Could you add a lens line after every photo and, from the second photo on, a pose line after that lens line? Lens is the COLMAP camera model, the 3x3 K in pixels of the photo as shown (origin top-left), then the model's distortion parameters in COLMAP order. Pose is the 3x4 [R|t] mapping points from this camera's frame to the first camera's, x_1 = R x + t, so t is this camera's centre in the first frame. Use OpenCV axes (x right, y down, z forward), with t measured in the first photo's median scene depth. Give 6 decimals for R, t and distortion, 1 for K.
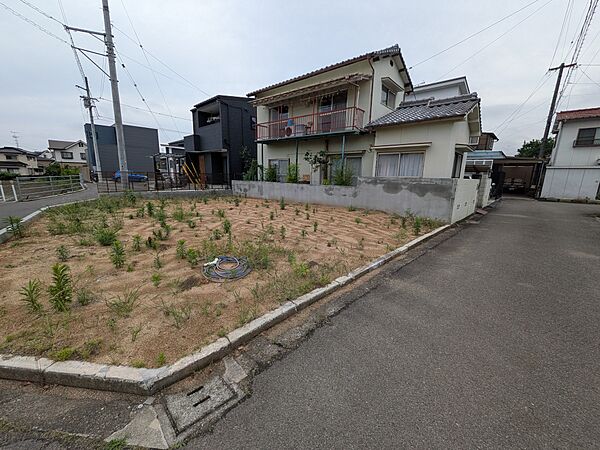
lens RADIAL K [[238.2, 0, 299.5], [0, 238.2, 224.0], [0, 0, 1]] dist [0.000087, 0.000136]
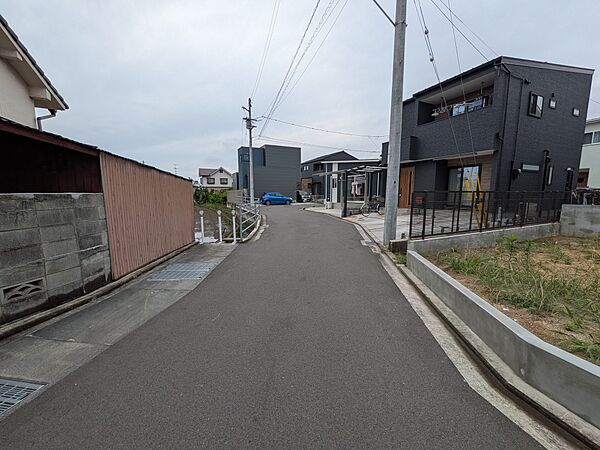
lens RADIAL K [[238.2, 0, 298.8], [0, 238.2, 225.1], [0, 0, 1]] dist [0.000087, 0.000136]
pose [[0.936696, 0.024290, -0.349301, -1.020423], [-0.050980, 0.996422, -0.067417, -0.135261], [0.346413, 0.080957, 0.934582, 0.588567]]
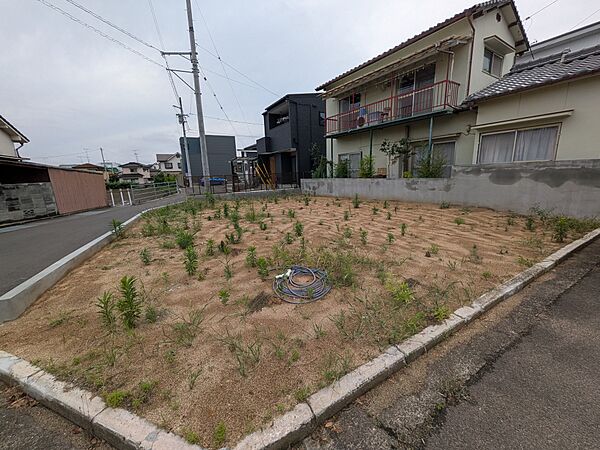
lens RADIAL K [[238.2, 0, 299.8], [0, 238.2, 223.3], [0, 0, 1]] dist [0.000087, 0.000136]
pose [[0.962407, -0.001169, -0.271609, -0.032922], [0.003140, 0.999972, 0.006823, -0.010109], [0.271594, -0.007419, 0.962383, 0.078737]]
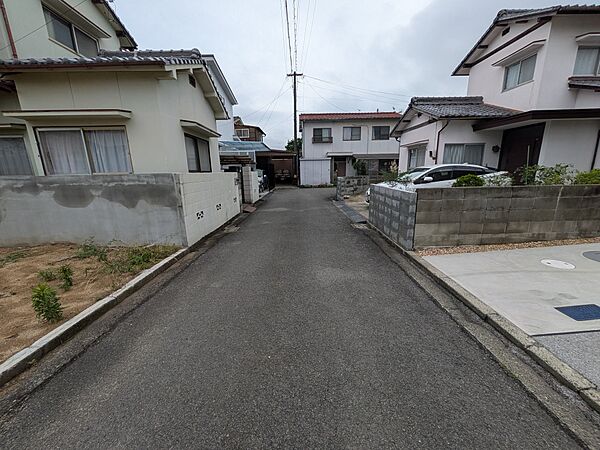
lens RADIAL K [[238.2, 0, 300.0], [0, 238.2, 223.9], [0, 0, 1]] dist [0.000087, 0.000136]
pose [[0.719465, -0.188034, 0.668591, 0.354862], [0.176697, 0.980534, 0.085623, -0.047526], [-0.671676, 0.056535, 0.738685, 0.274939]]
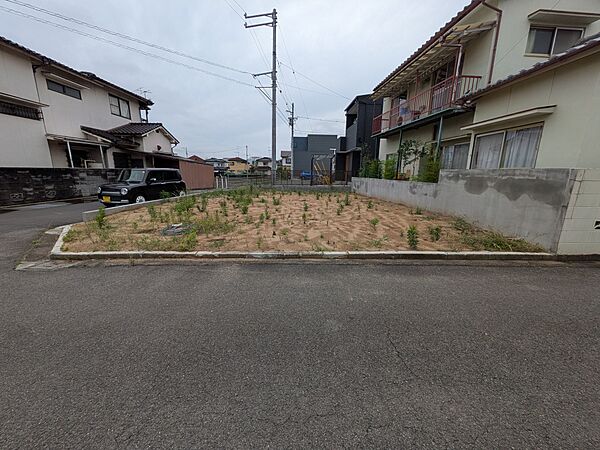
lens RADIAL K [[238.2, 0, 299.4], [0, 238.2, 222.9], [0, 0, 1]] dist [0.000087, 0.000136]
pose [[0.720319, 0.134734, -0.680432, 0.461917], [-0.138429, 0.989144, 0.049320, -0.010950], [0.679690, 0.058665, 0.731150, 0.167184]]
